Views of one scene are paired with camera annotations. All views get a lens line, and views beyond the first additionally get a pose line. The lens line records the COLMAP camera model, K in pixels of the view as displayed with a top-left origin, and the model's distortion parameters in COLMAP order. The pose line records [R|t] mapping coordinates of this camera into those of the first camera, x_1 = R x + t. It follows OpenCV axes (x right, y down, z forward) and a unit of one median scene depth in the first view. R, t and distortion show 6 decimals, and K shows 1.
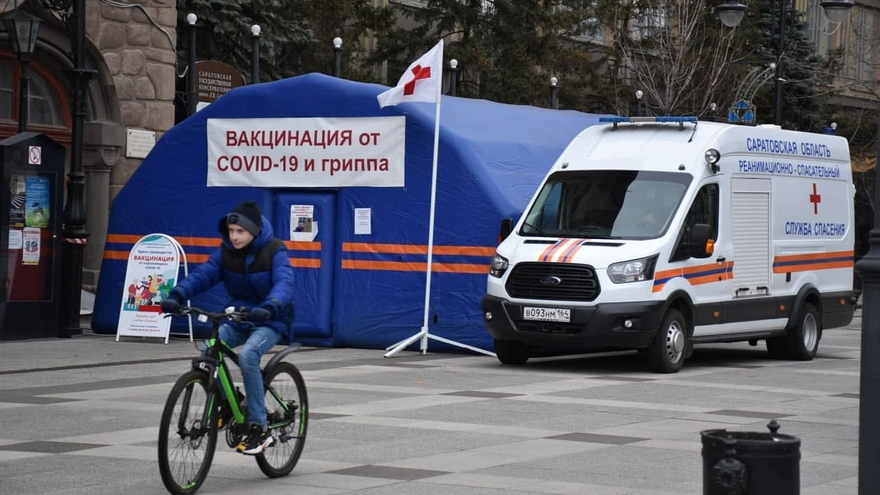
lens RADIAL K [[2989.9, 0, 462.8], [0, 2989.9, 252.5], [0, 0, 1]] dist [1.246920, 2.405224]
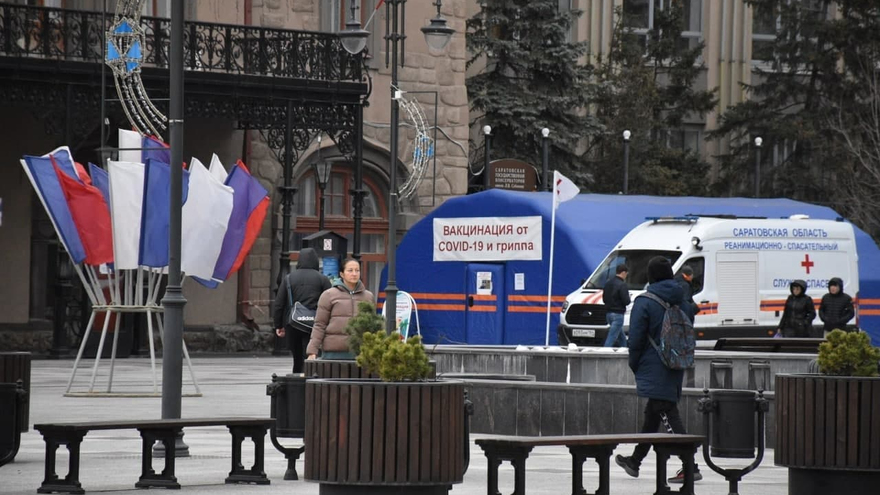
lens RADIAL K [[2989.9, 0, 462.8], [0, 2989.9, 252.5], [0, 0, 1]] dist [1.246920, 2.405224]
pose [[0.990871, -0.015638, -0.133903, 0.148468], [0.012891, 0.999689, -0.021359, 0.007588], [0.134196, 0.019438, 0.990764, -0.576953]]
